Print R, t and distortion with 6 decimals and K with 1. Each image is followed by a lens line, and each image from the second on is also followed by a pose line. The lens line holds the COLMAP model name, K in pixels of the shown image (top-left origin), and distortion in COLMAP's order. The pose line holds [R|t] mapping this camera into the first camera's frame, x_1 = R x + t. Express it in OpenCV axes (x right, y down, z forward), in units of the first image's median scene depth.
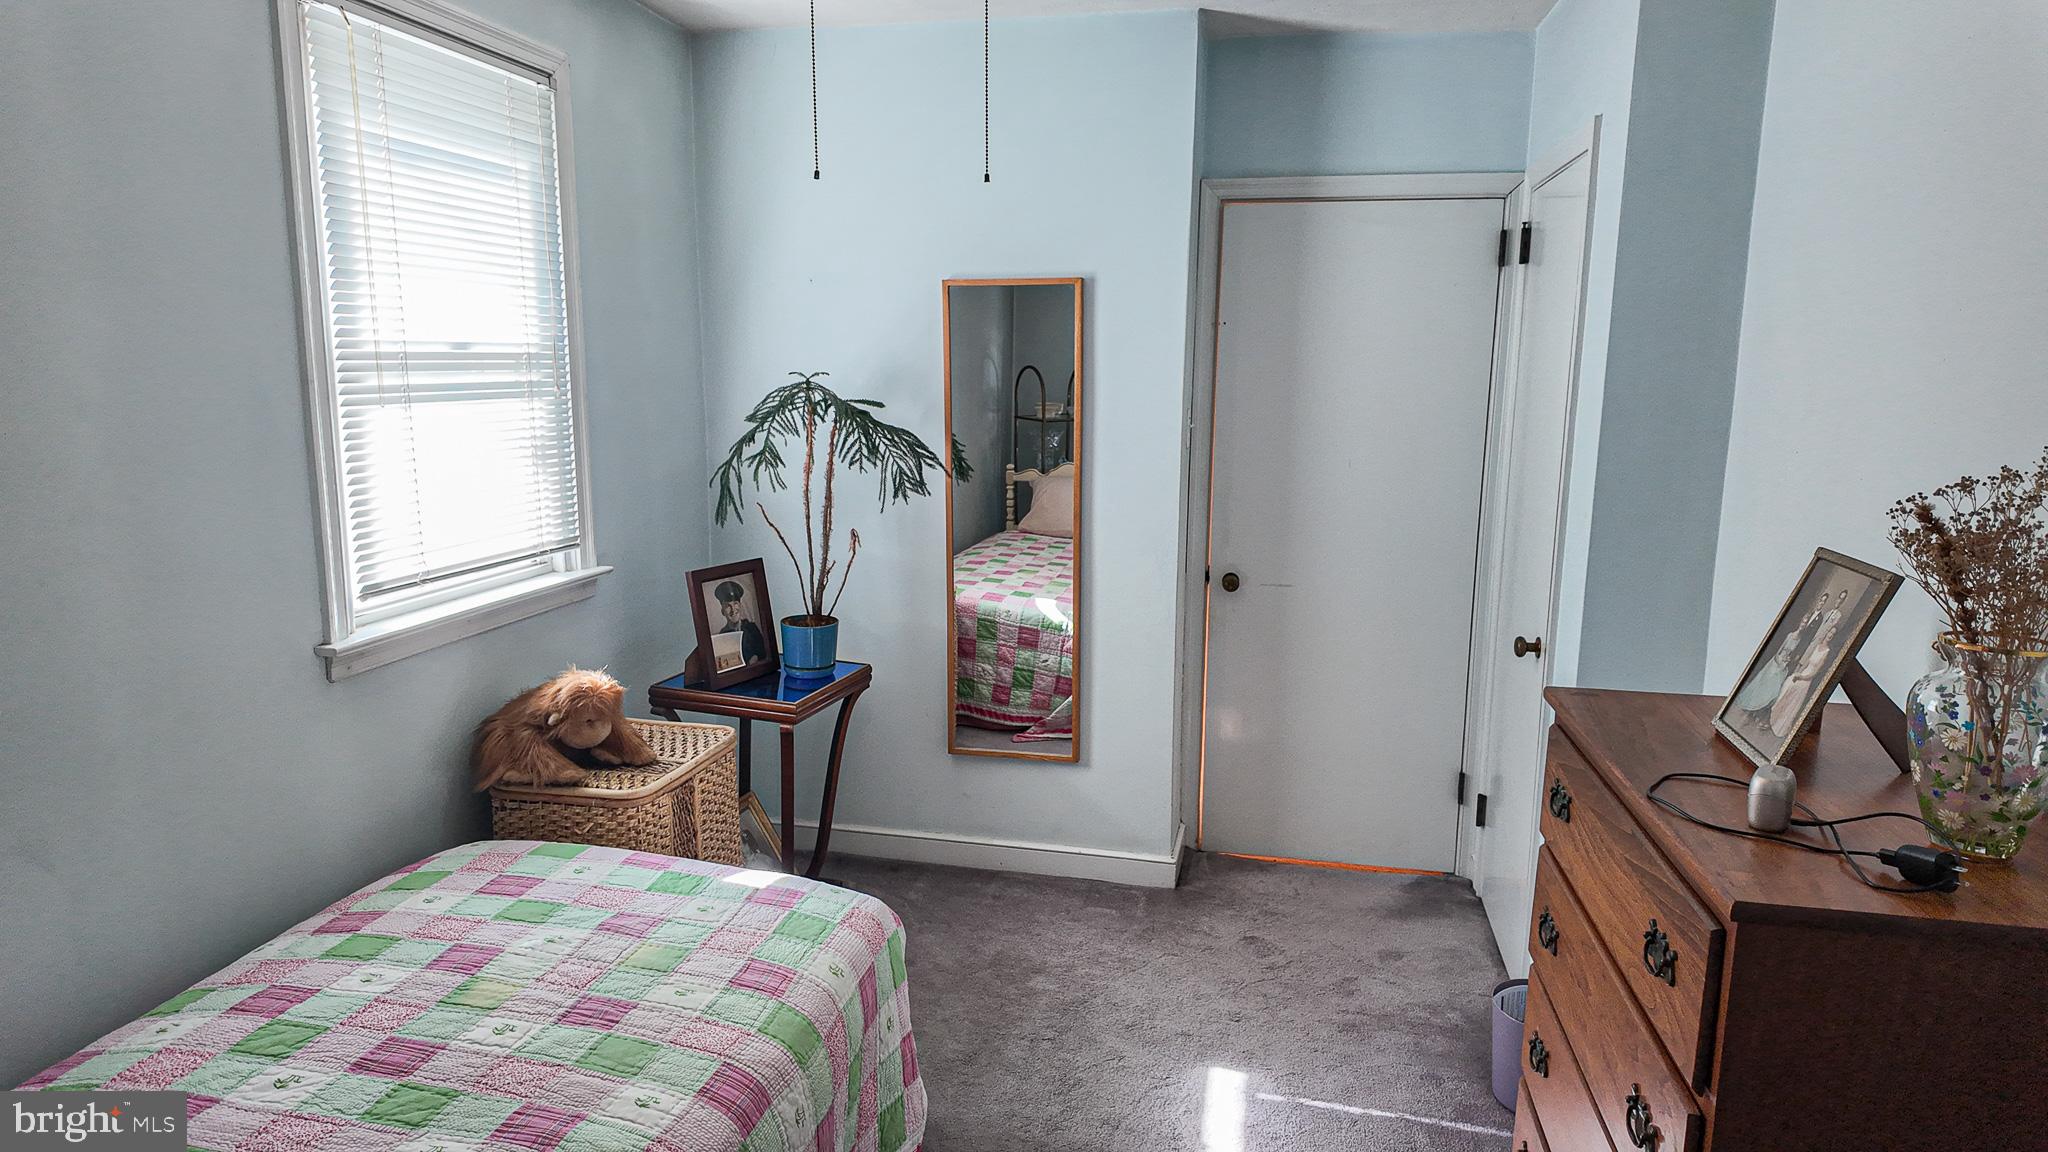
lens RADIAL K [[1203.2, 0, 1034.3], [0, 1203.2, 568.7], [0, 0, 1]] dist [-0.002065, -0.000114]
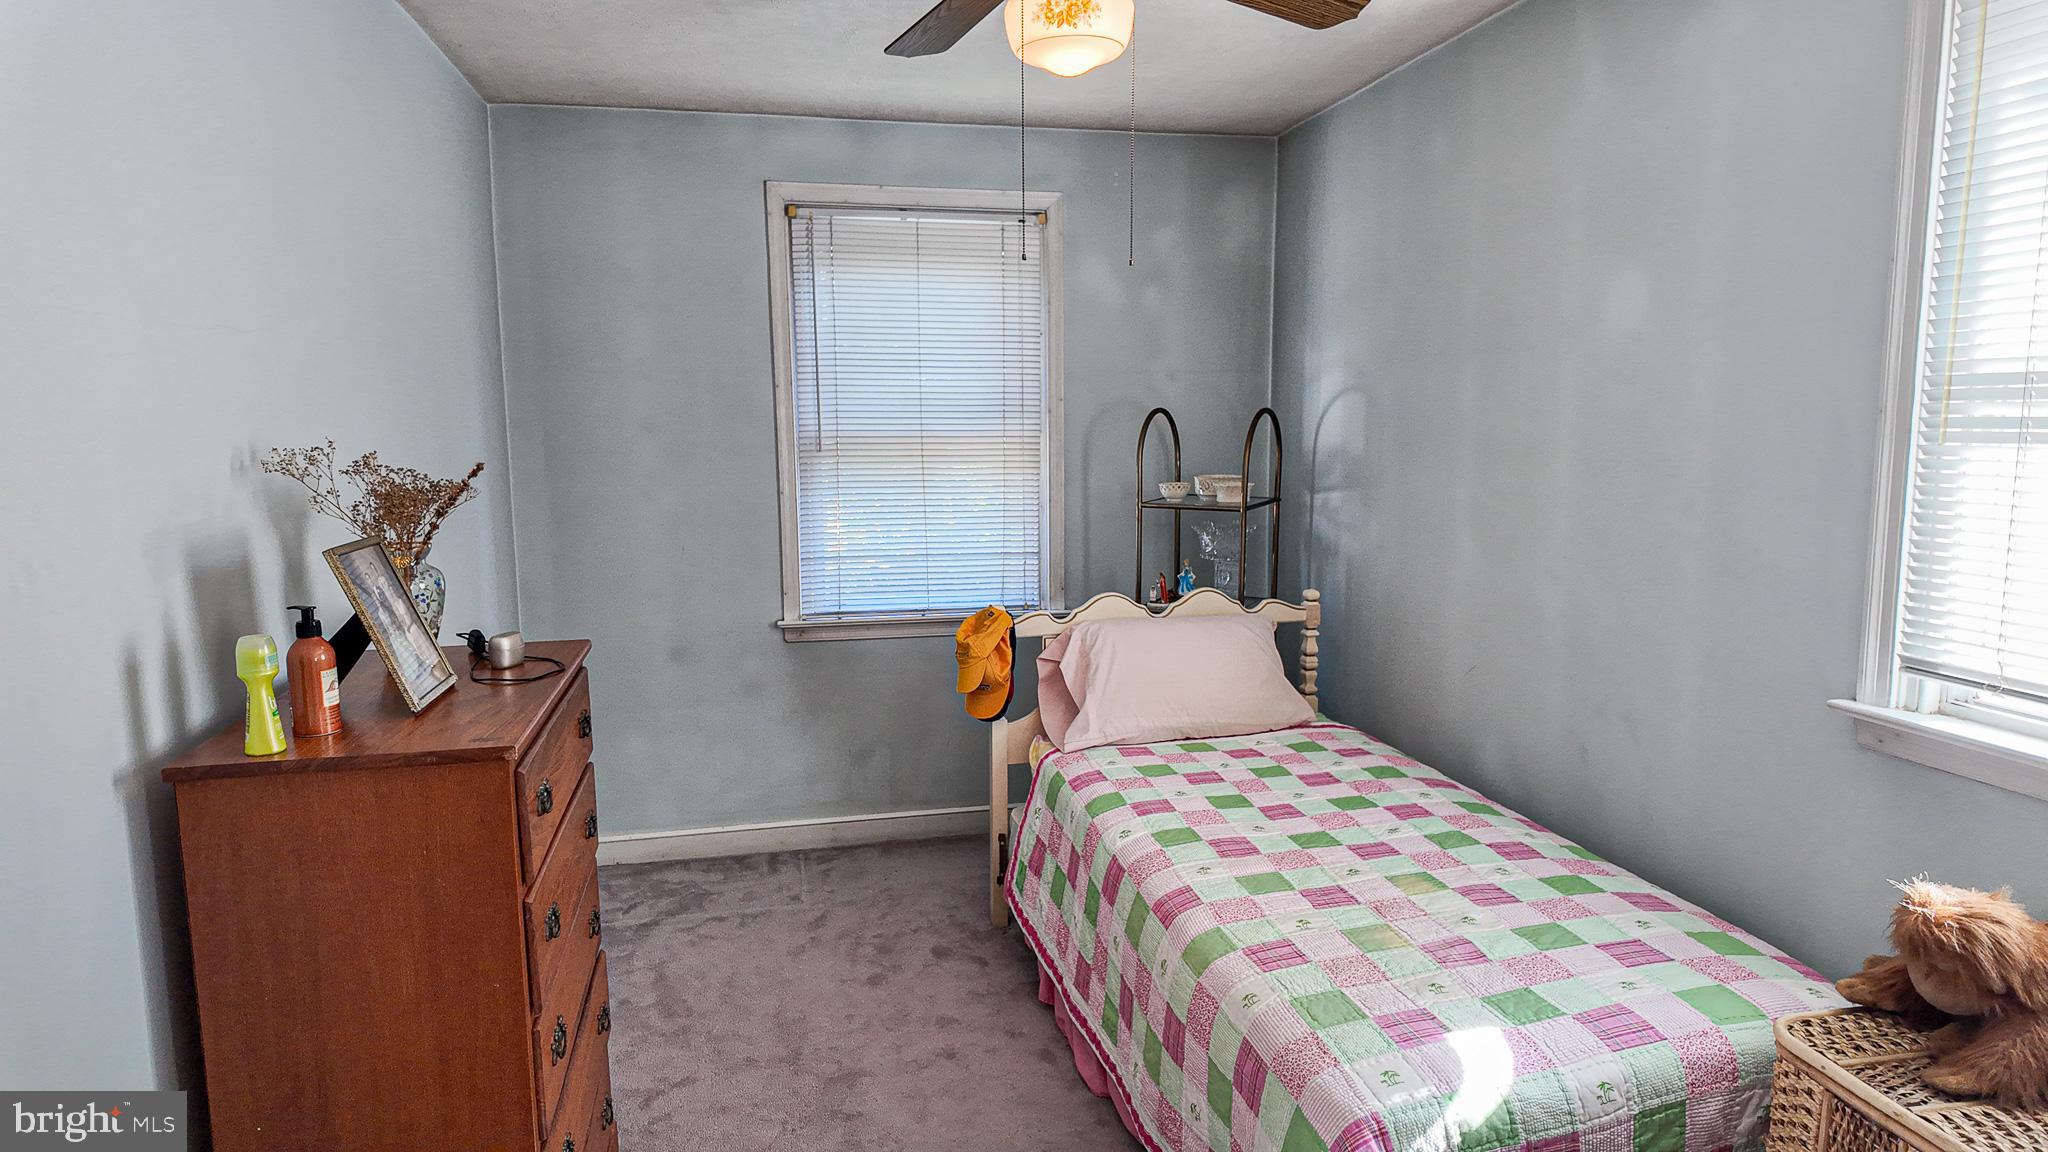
lens RADIAL K [[1203.2, 0, 1034.3], [0, 1203.2, 568.7], [0, 0, 1]] dist [-0.002065, -0.000114]
pose [[-0.910285, 0.051064, -0.410822, 0.332794], [-0.068935, 0.959812, 0.272046, -0.228117], [0.408203, 0.275959, -0.870182, 1.455943]]
